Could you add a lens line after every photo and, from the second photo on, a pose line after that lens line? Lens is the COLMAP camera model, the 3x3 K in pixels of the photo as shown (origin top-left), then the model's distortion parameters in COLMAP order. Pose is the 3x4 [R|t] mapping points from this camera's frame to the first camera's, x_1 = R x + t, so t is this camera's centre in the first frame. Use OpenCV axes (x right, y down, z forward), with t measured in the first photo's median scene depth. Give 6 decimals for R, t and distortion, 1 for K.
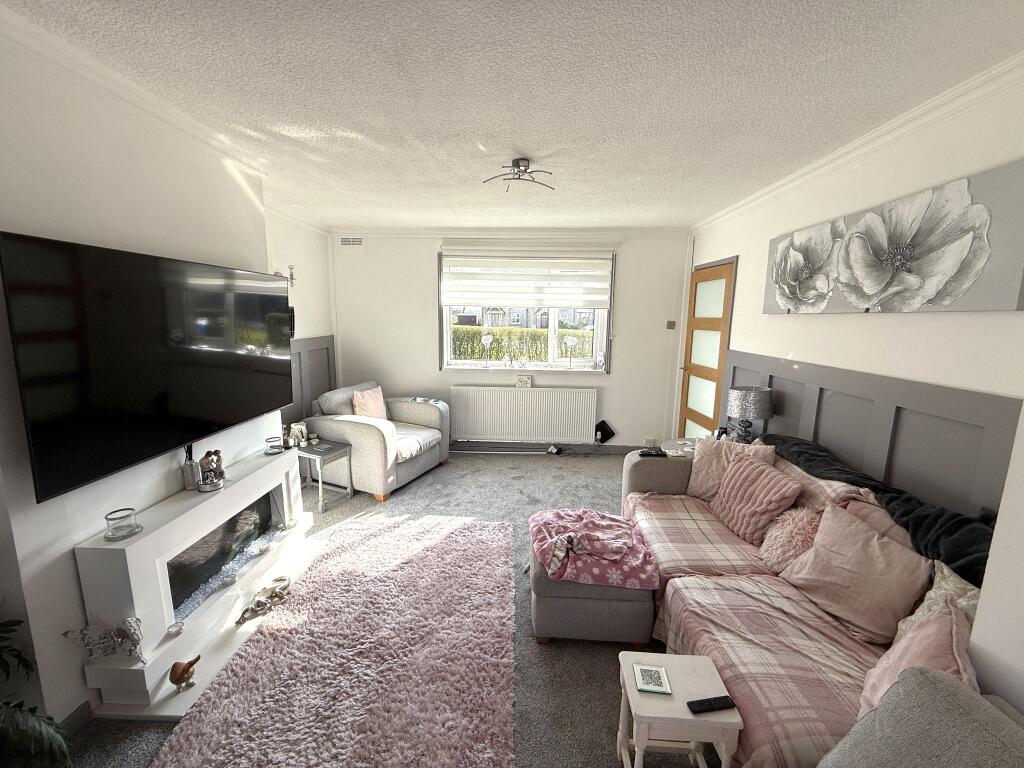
lens RADIAL K [[406.4, 0, 507.0], [0, 406.4, 385.1], [0, 0, 1]] dist [-0.002638, 0.001018]
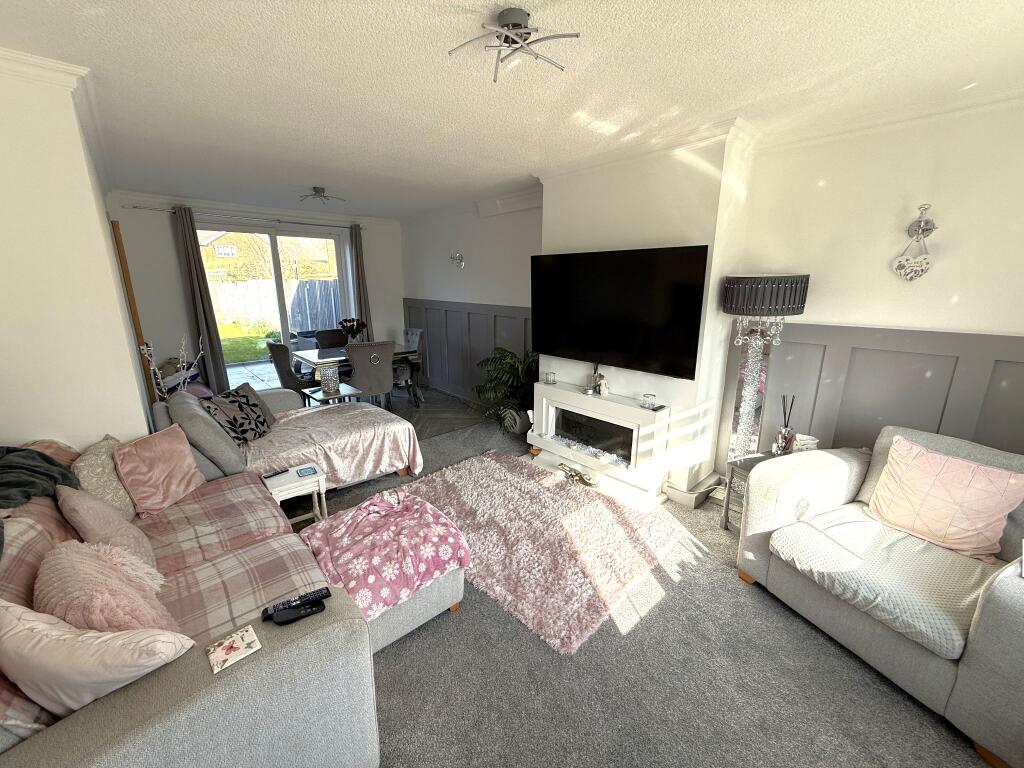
lens RADIAL K [[406.4, 0, 520.3], [0, 406.4, 374.4], [0, 0, 1]] dist [-0.002638, 0.001018]
pose [[-0.694080, 0.168579, -0.699882, 0.373339], [-0.110382, 0.935778, 0.334867, -0.211550], [0.711385, 0.309679, -0.630896, 1.144062]]
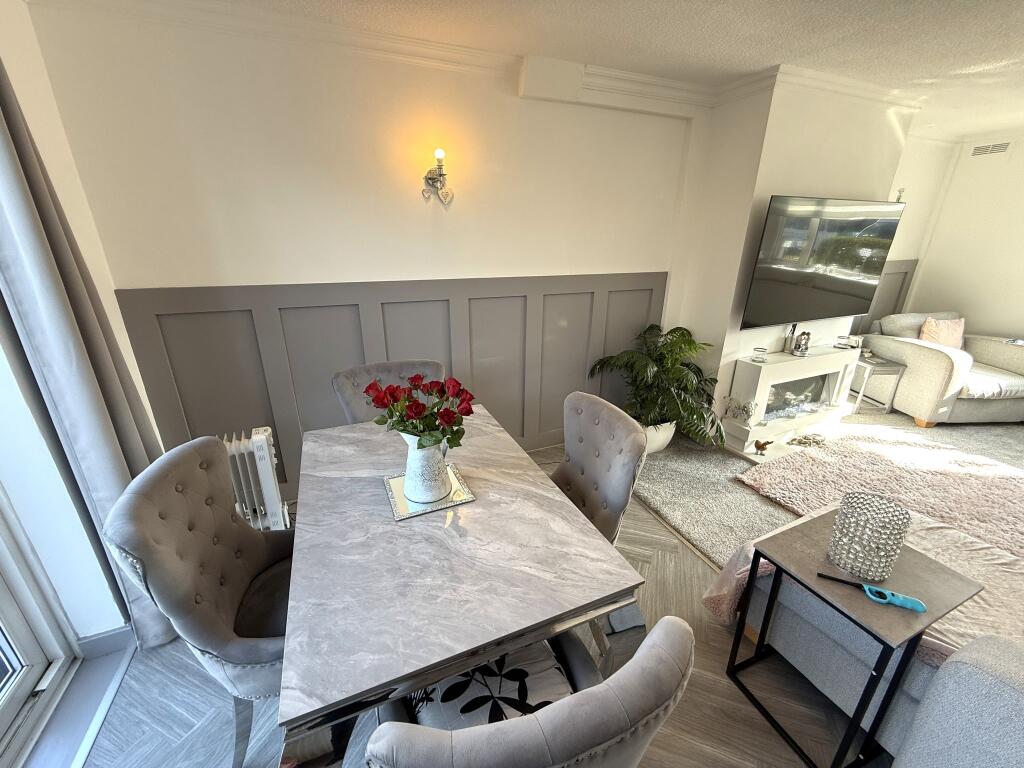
lens RADIAL K [[406.4, 0, 509.3], [0, 406.4, 384.8], [0, 0, 1]] dist [-0.002638, 0.001018]
pose [[0.432486, 0.296663, -0.851438, 0.087578], [-0.148234, 0.954866, 0.257405, 0.080856], [0.889372, 0.014888, 0.456942, -0.427917]]
